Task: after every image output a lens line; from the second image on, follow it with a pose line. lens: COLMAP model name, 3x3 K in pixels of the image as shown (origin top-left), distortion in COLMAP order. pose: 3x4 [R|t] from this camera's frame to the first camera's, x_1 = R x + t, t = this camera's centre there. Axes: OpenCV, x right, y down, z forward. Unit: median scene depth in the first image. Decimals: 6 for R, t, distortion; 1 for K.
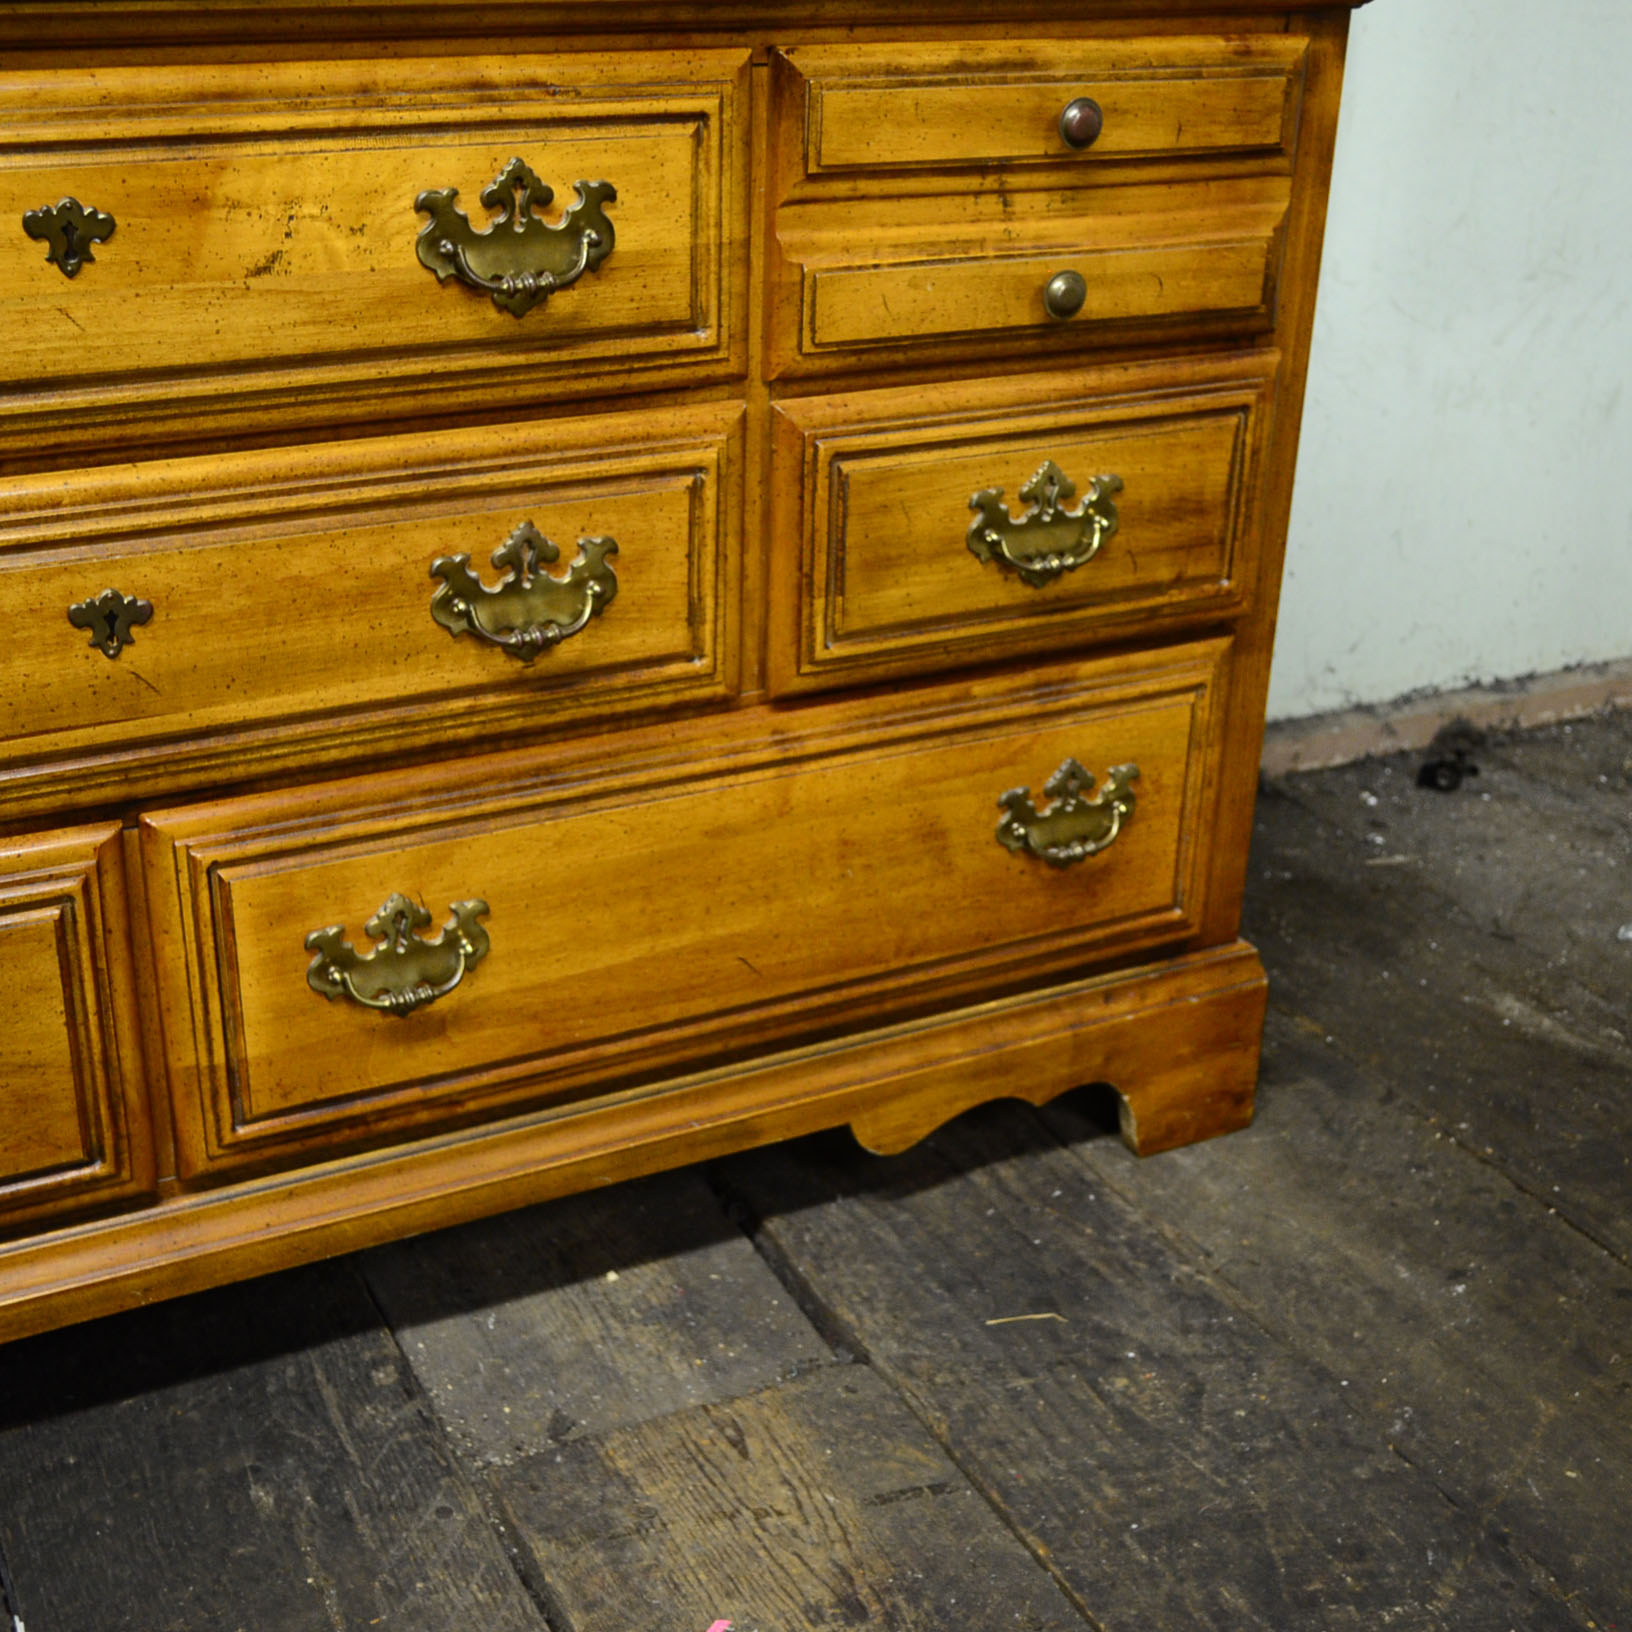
lens RADIAL K [[2255.3, 0, 816.0], [0, 2255.3, 816.0], [0, 0, 1]] dist [-0.016952, 0.004539]
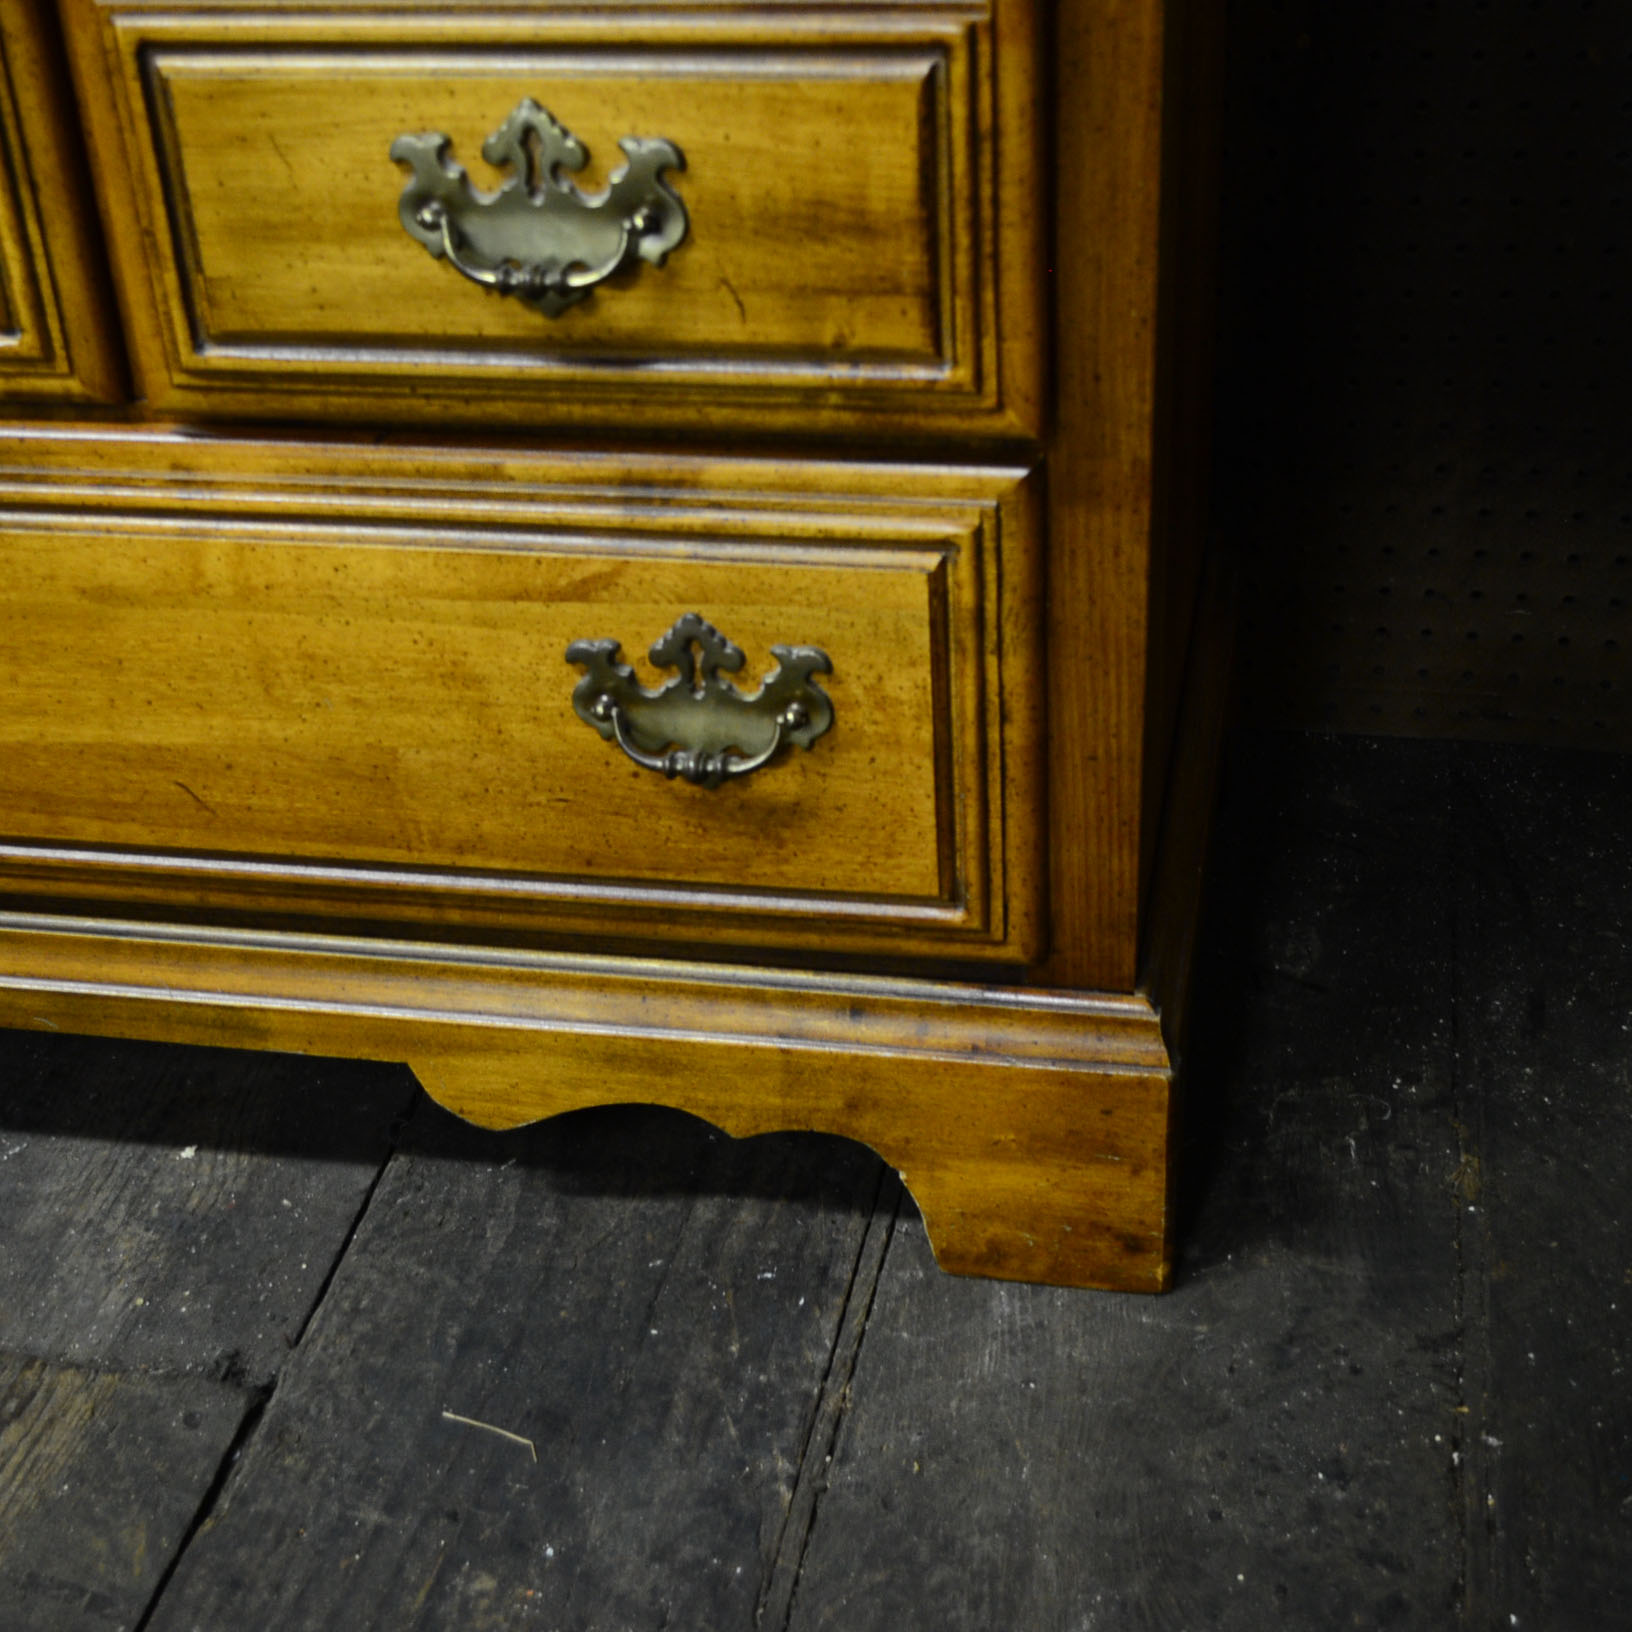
lens RADIAL K [[2562.1, 0, 816.0], [0, 2562.1, 816.0], [0, 0, 1]] dist [-0.007863, 0.040516]
pose [[0.781570, 0.275034, -0.559915, 0.604670], [-0.197362, 0.960476, 0.196301, -0.128957], [0.591774, -0.042917, 0.804960, 0.523685]]
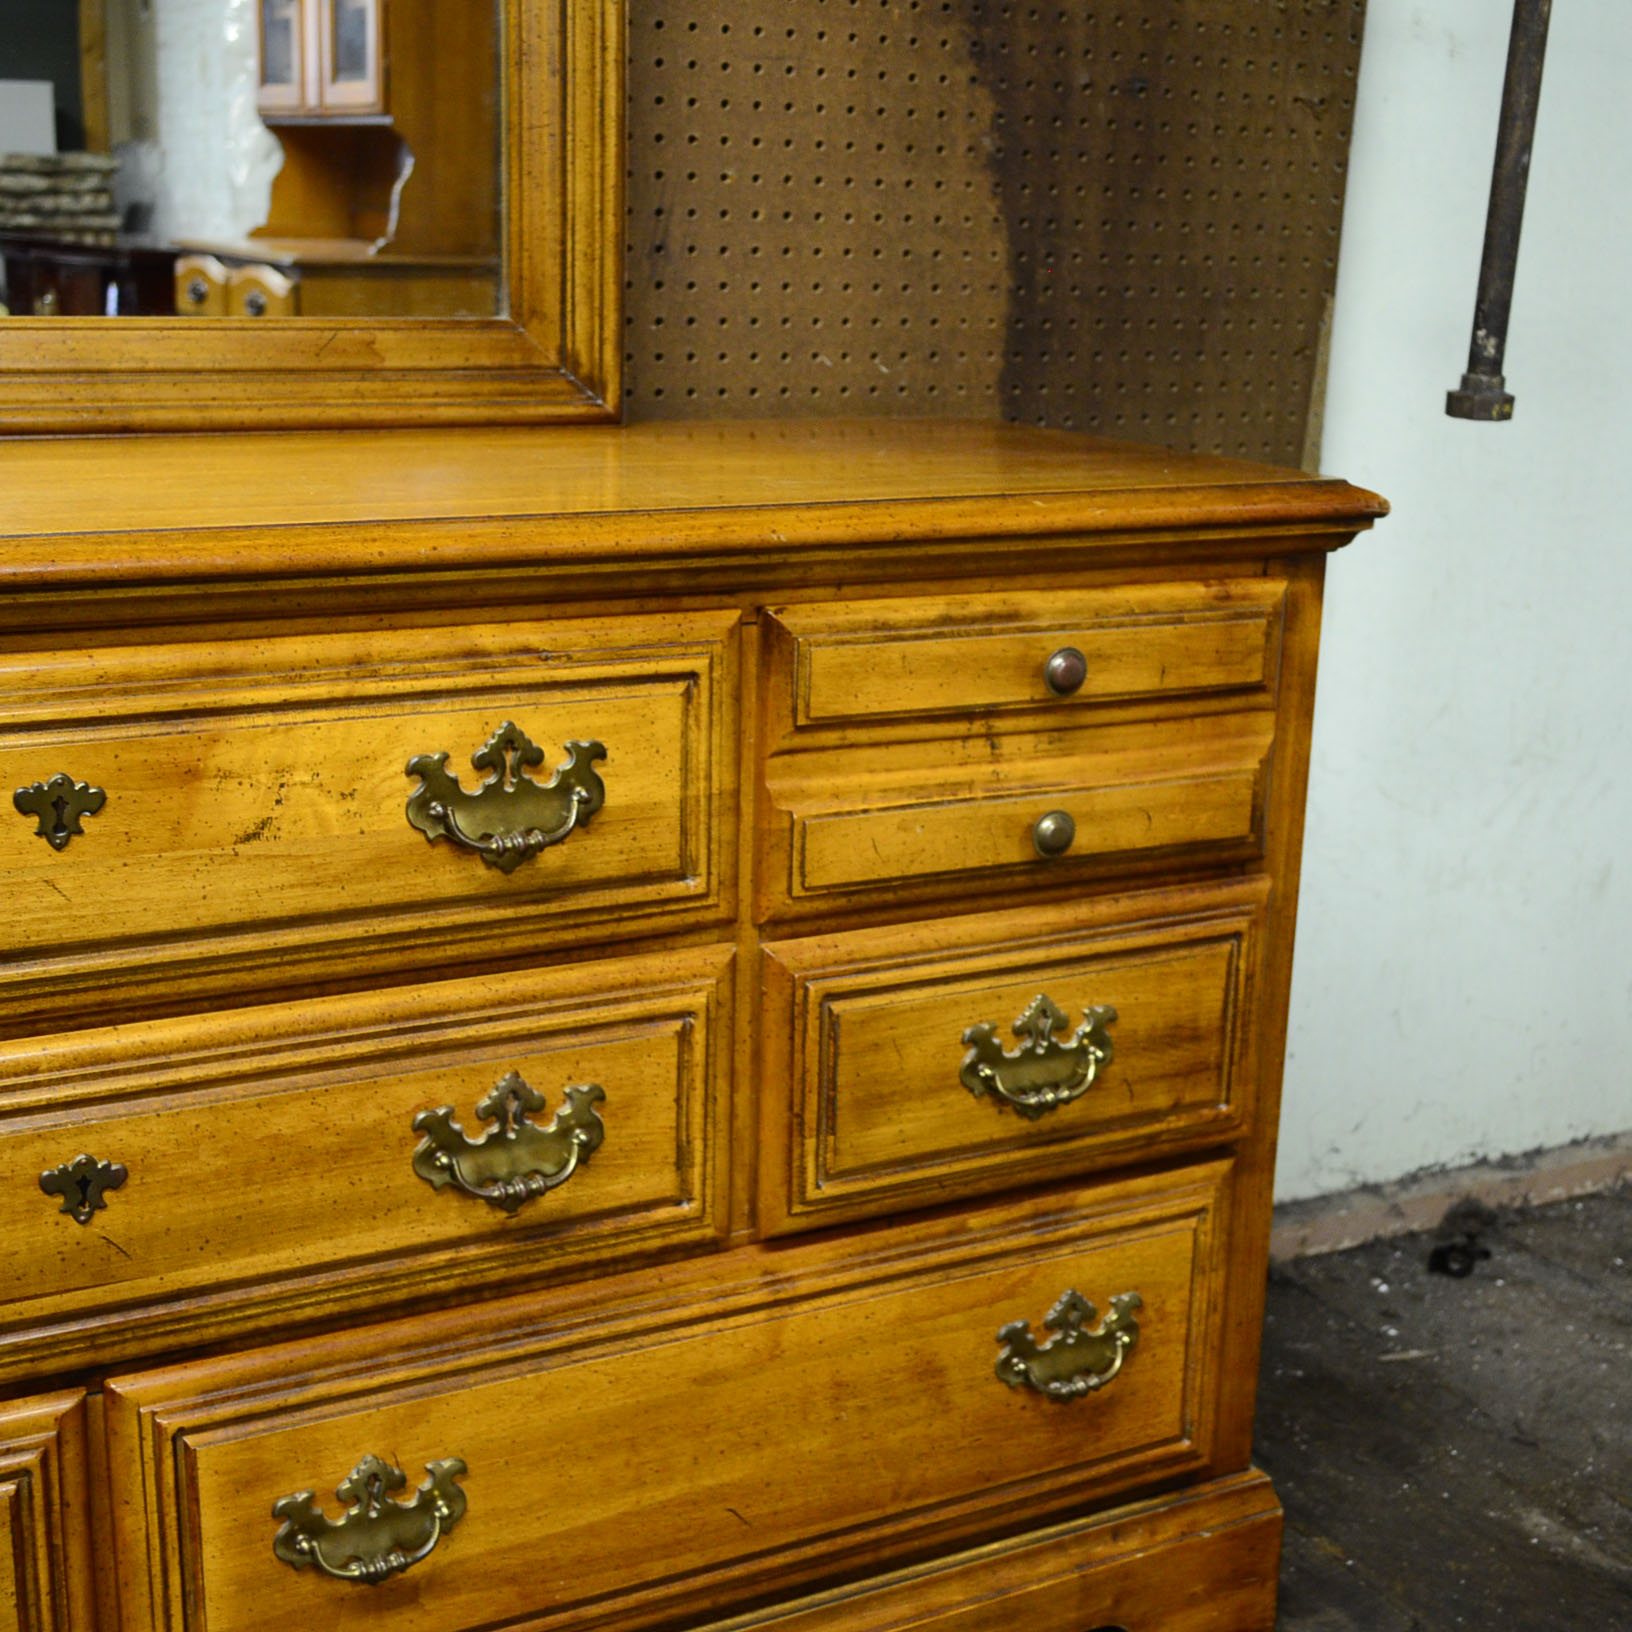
lens RADIAL K [[2255.3, 0, 816.0], [0, 2255.3, 816.0], [0, 0, 1]] dist [-0.016952, 0.004539]
pose [[0.999992, -0.003835, -0.000621, 0.005106], [0.003665, 0.984245, -0.176774, -0.061919], [0.001289, 0.176770, 0.984251, 0.009513]]
